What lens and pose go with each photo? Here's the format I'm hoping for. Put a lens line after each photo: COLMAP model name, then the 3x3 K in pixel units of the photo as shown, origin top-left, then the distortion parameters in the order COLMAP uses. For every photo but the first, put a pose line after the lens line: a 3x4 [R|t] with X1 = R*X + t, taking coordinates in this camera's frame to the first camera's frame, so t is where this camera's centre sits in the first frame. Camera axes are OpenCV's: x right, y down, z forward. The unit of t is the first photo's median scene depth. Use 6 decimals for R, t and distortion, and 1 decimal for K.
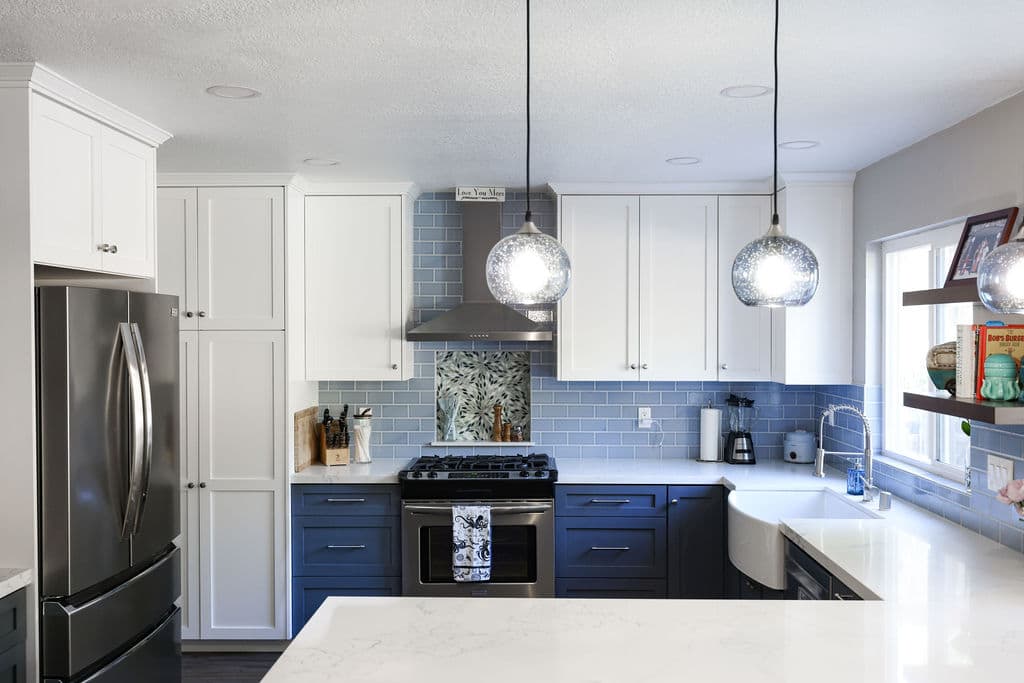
lens RADIAL K [[972.9, 0, 512.0], [0, 972.9, 341.5], [0, 0, 1]] dist [-0.000401, -0.007041]
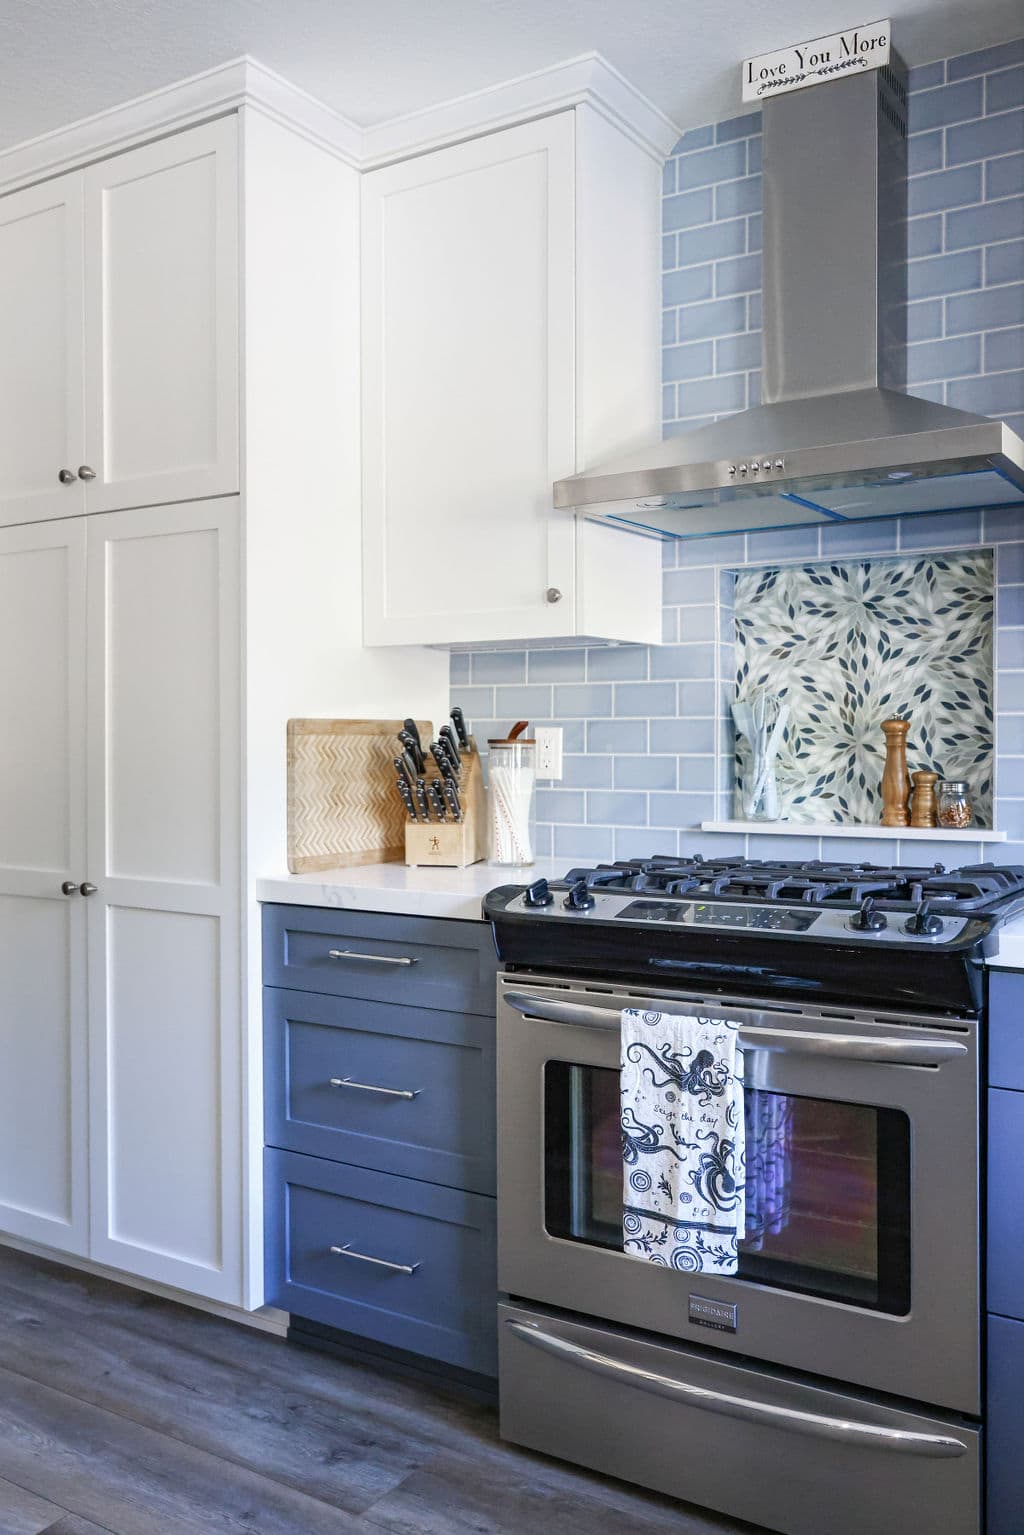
lens RADIAL K [[1262.8, 0, 512.3], [0, 1262.8, 760.6], [0, 0, 1]] dist [-0.000957, -0.003688]
pose [[0.854439, 0.008779, -0.519478, 0.106048], [-0.004631, 0.999946, 0.009282, 0.081954], [0.519531, -0.005525, 0.854434, 0.598710]]
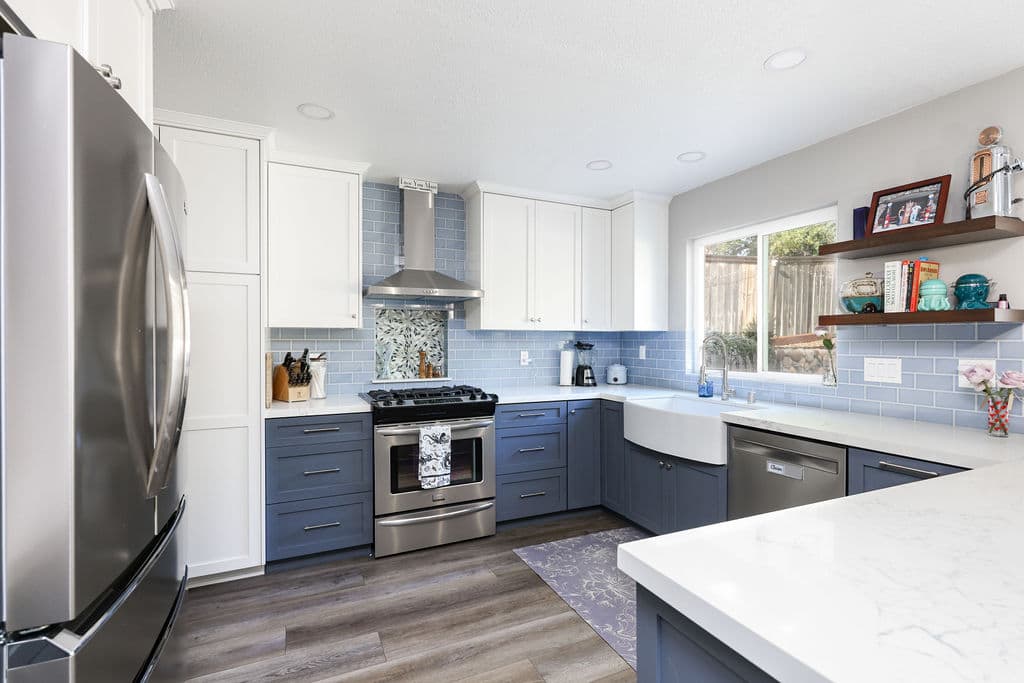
lens RADIAL K [[486.8, 0, 525.0], [0, 486.8, 343.1], [0, 0, 1]] dist [0.000193, -0.000334]
pose [[0.891898, -0.000158, 0.452237, -0.203670], [0.002547, 0.999986, -0.004674, 0.062622], [-0.452230, 0.005320, 0.891886, 0.370406]]
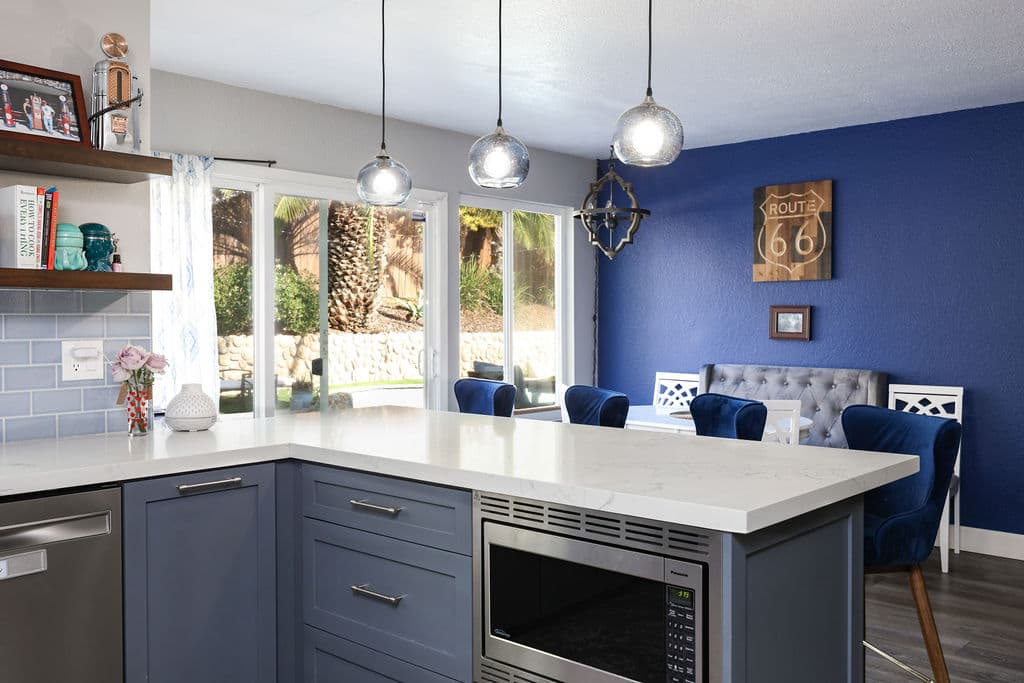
lens RADIAL K [[935.9, 0, 508.7], [0, 935.9, 338.4], [0, 0, 1]] dist [-0.003996, 0.000720]
pose [[-0.773493, -0.013281, 0.633665, -0.244192], [0.007152, 0.999534, 0.029680, 0.059126], [-0.633764, 0.027489, -0.773038, 0.836456]]
